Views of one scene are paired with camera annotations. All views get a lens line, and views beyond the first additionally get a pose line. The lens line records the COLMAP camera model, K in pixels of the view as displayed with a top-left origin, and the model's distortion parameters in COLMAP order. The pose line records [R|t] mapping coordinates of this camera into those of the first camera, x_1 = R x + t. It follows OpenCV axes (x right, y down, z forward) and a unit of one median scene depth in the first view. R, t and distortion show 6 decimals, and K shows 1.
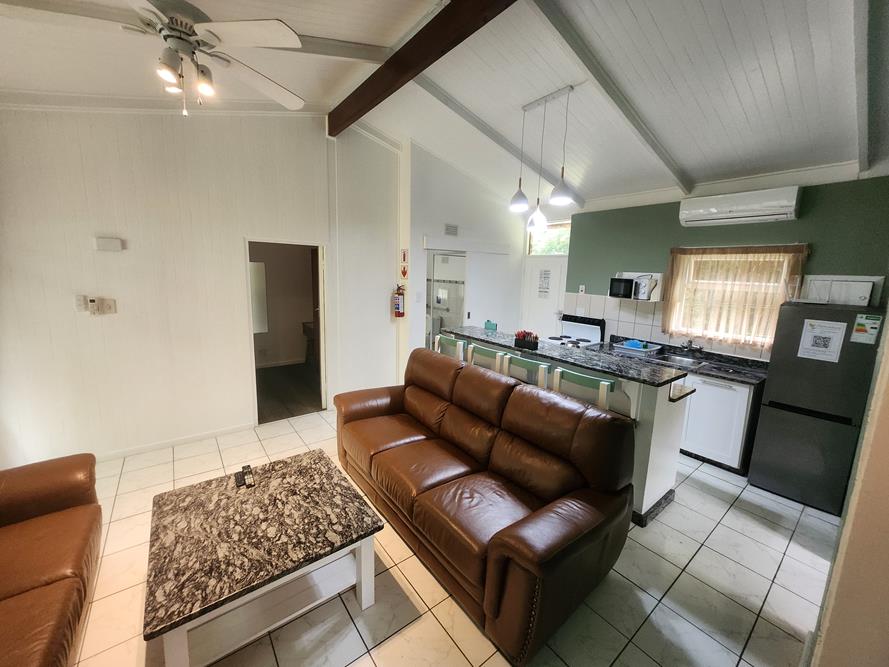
lens RADIAL K [[356.1, 0, 443.8], [0, 356.1, 331.4], [0, 0, 1]] dist [-0.000480, -0.000088]
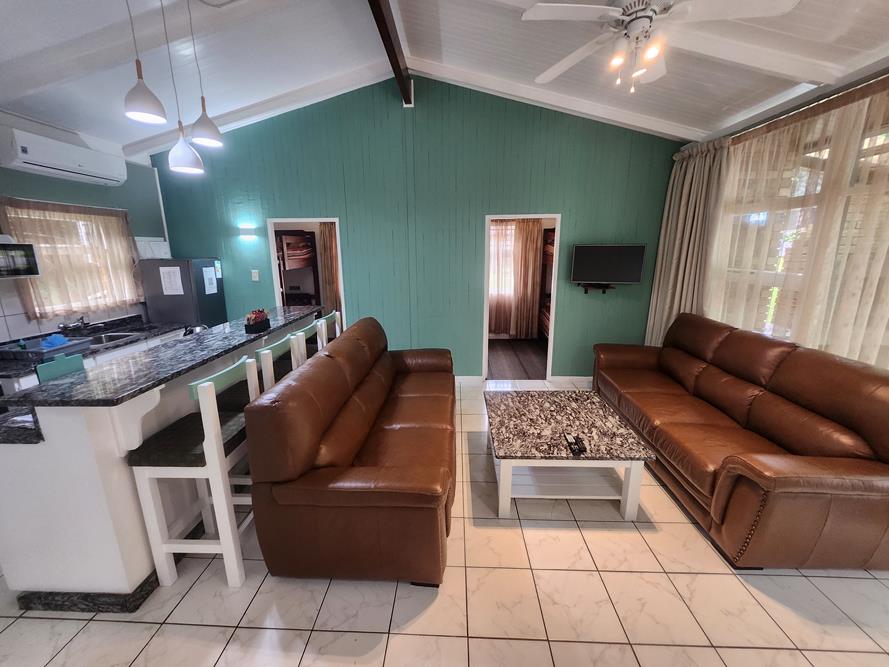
lens RADIAL K [[356.1, 0, 444.4], [0, 356.1, 330.4], [0, 0, 1]] dist [-0.000480, -0.000088]
pose [[-0.777378, -0.164402, 0.607171, -0.886659], [0.092712, 0.924756, 0.369095, -0.320659], [-0.622164, 0.343218, -0.703643, 1.957440]]
